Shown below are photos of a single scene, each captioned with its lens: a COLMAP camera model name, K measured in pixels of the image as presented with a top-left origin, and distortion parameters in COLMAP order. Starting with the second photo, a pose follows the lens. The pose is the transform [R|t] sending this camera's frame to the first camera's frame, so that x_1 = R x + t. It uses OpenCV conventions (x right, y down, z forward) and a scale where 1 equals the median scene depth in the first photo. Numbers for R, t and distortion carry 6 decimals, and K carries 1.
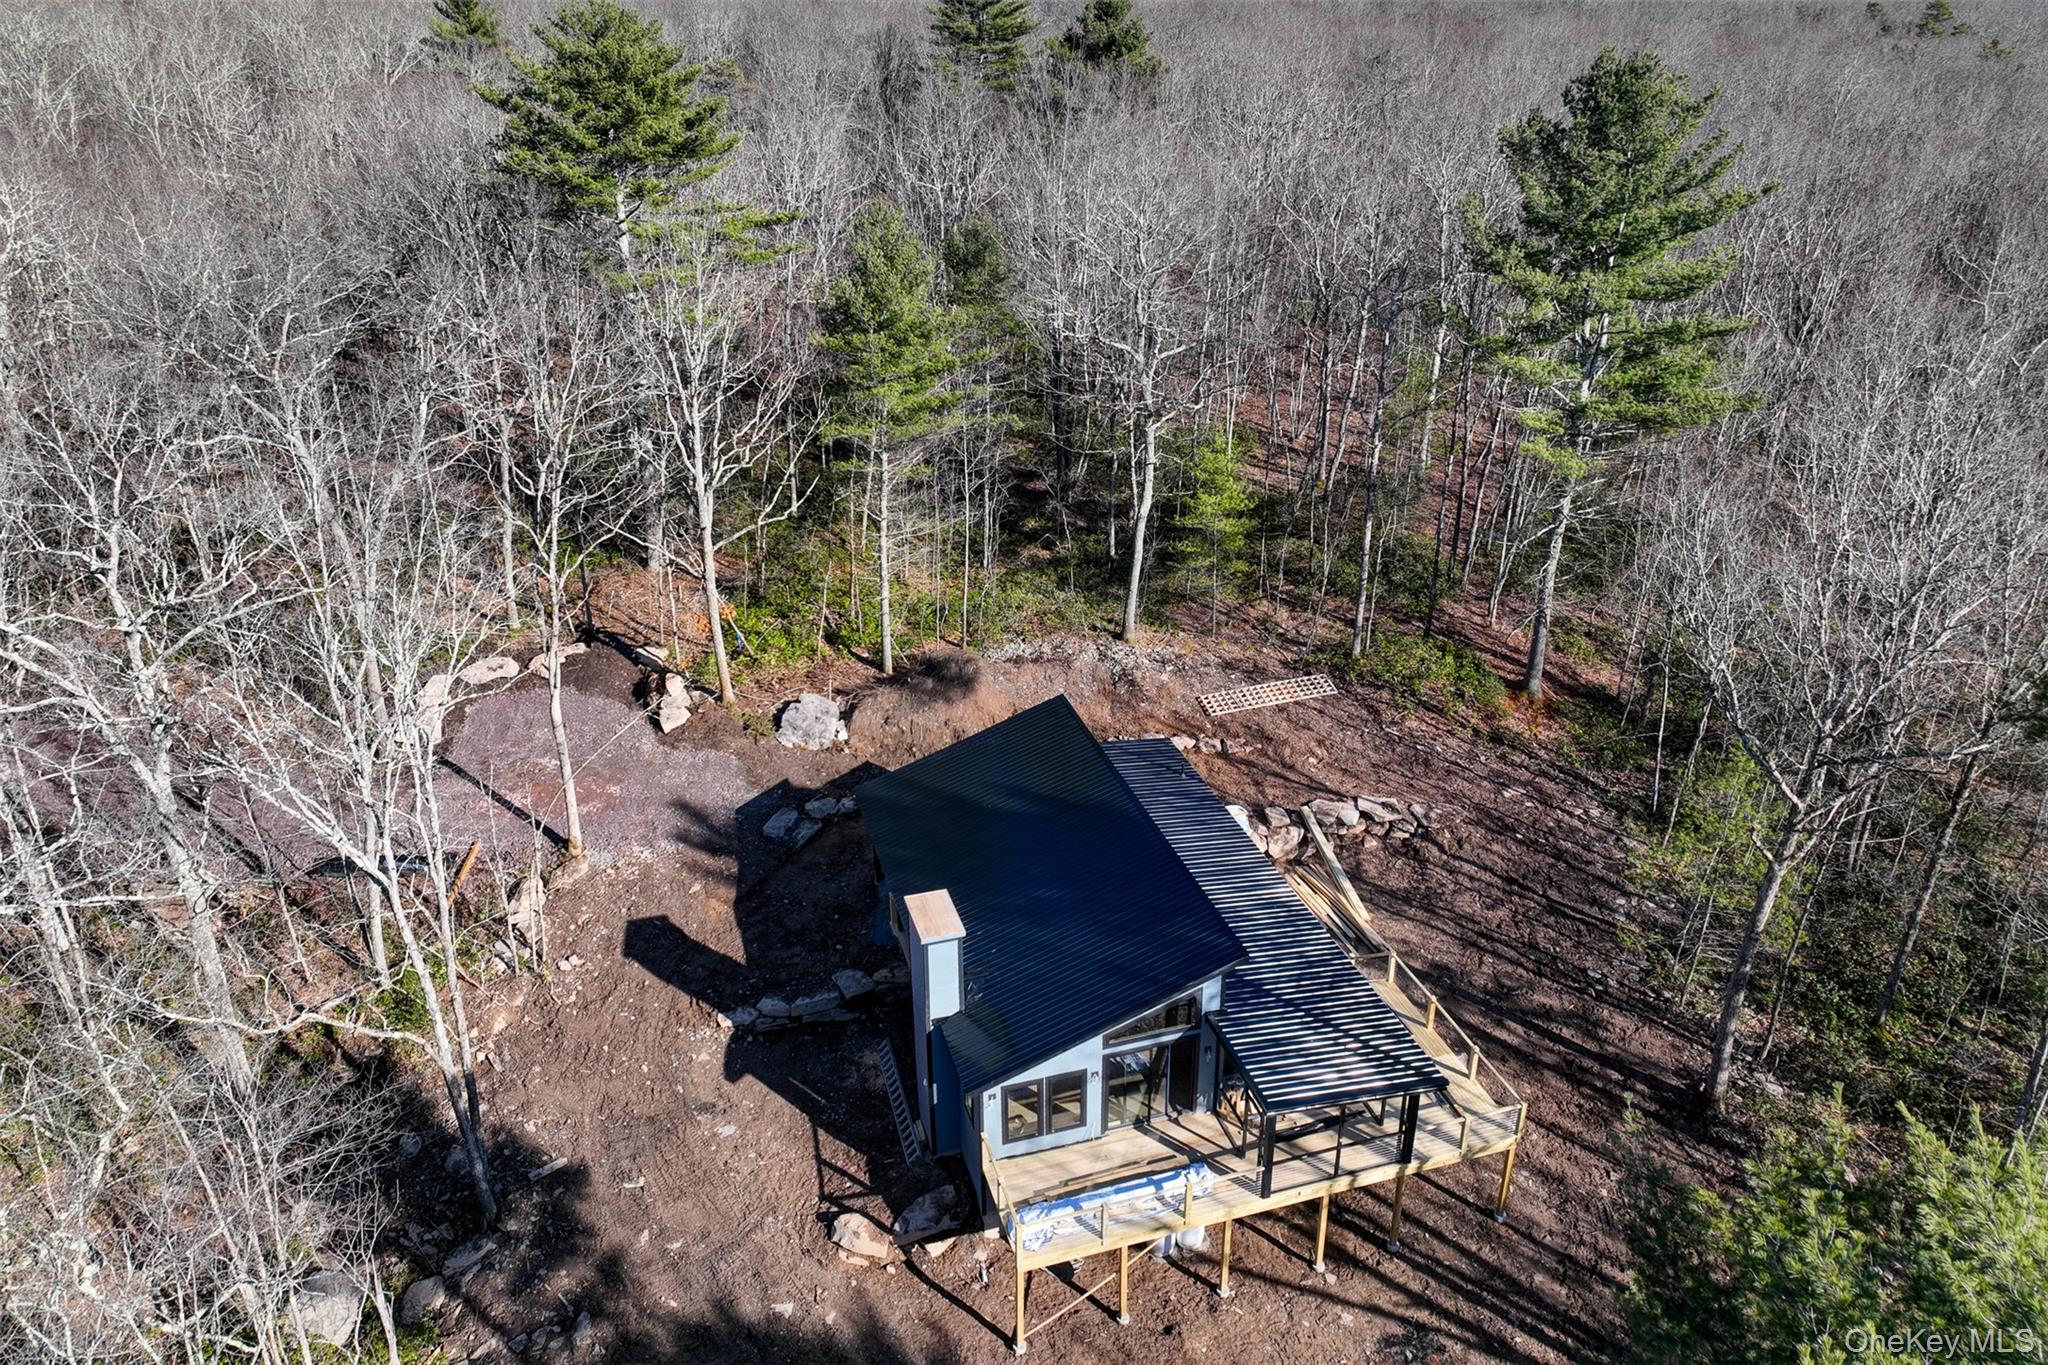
lens RADIAL K [[1484.5, 0, 1024.0], [0, 1484.5, 682.5], [0, 0, 1]] dist [0.012960, 0.004261]
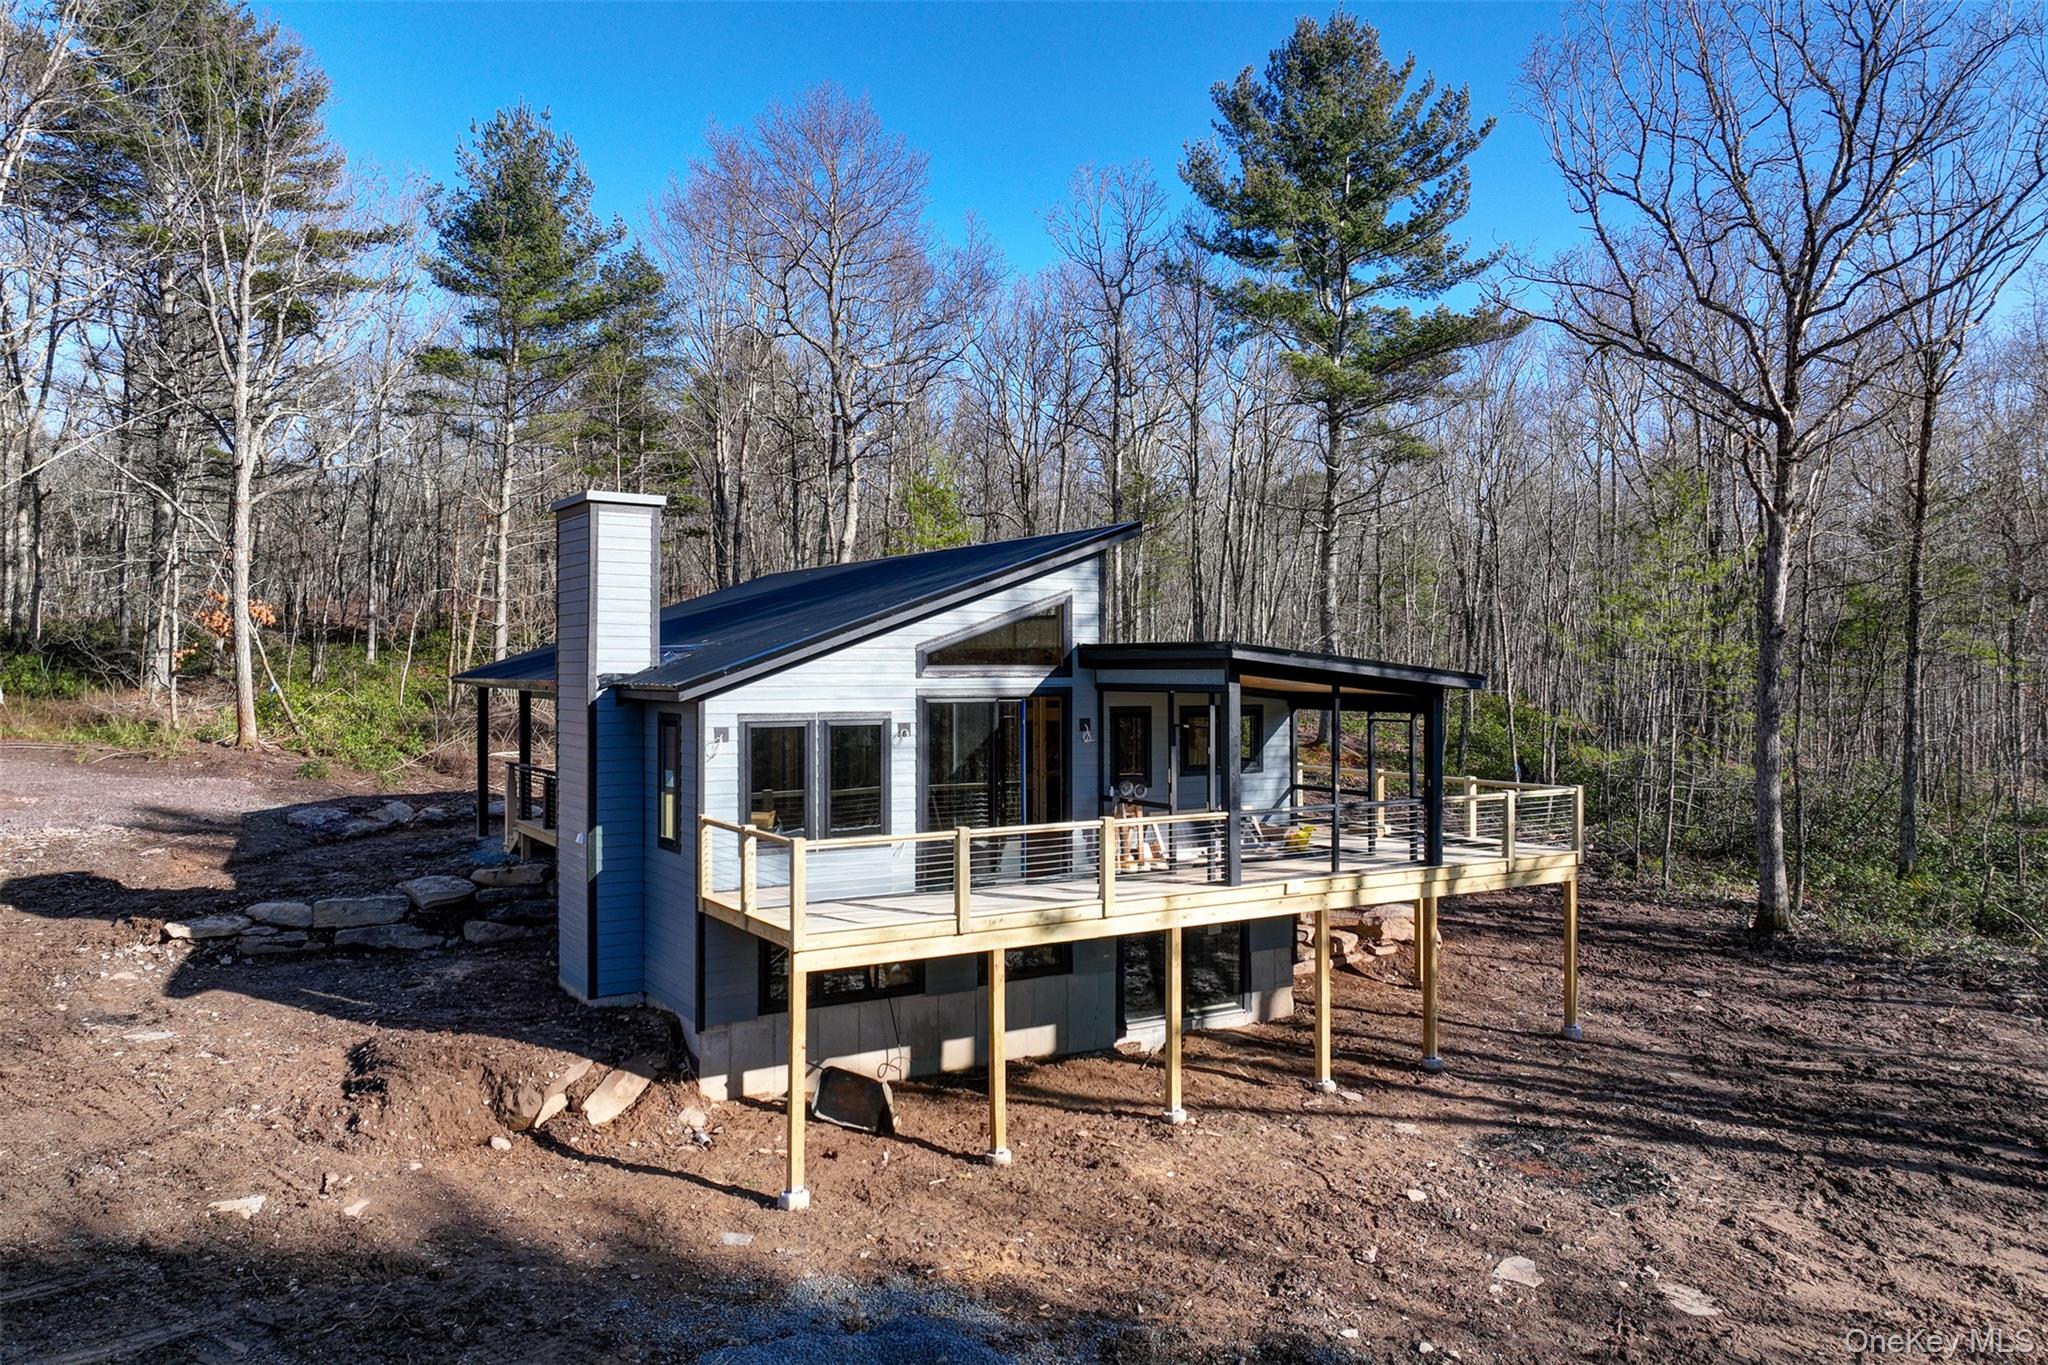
lens RADIAL K [[1484.5, 0, 1024.0], [0, 1484.5, 682.5], [0, 0, 1]] dist [0.012960, 0.004261]
pose [[0.965953, 0.009375, 0.258546, -0.052605], [0.104217, 0.900577, -0.422019, 0.480053], [-0.236797, 0.434596, 0.868938, 0.486233]]
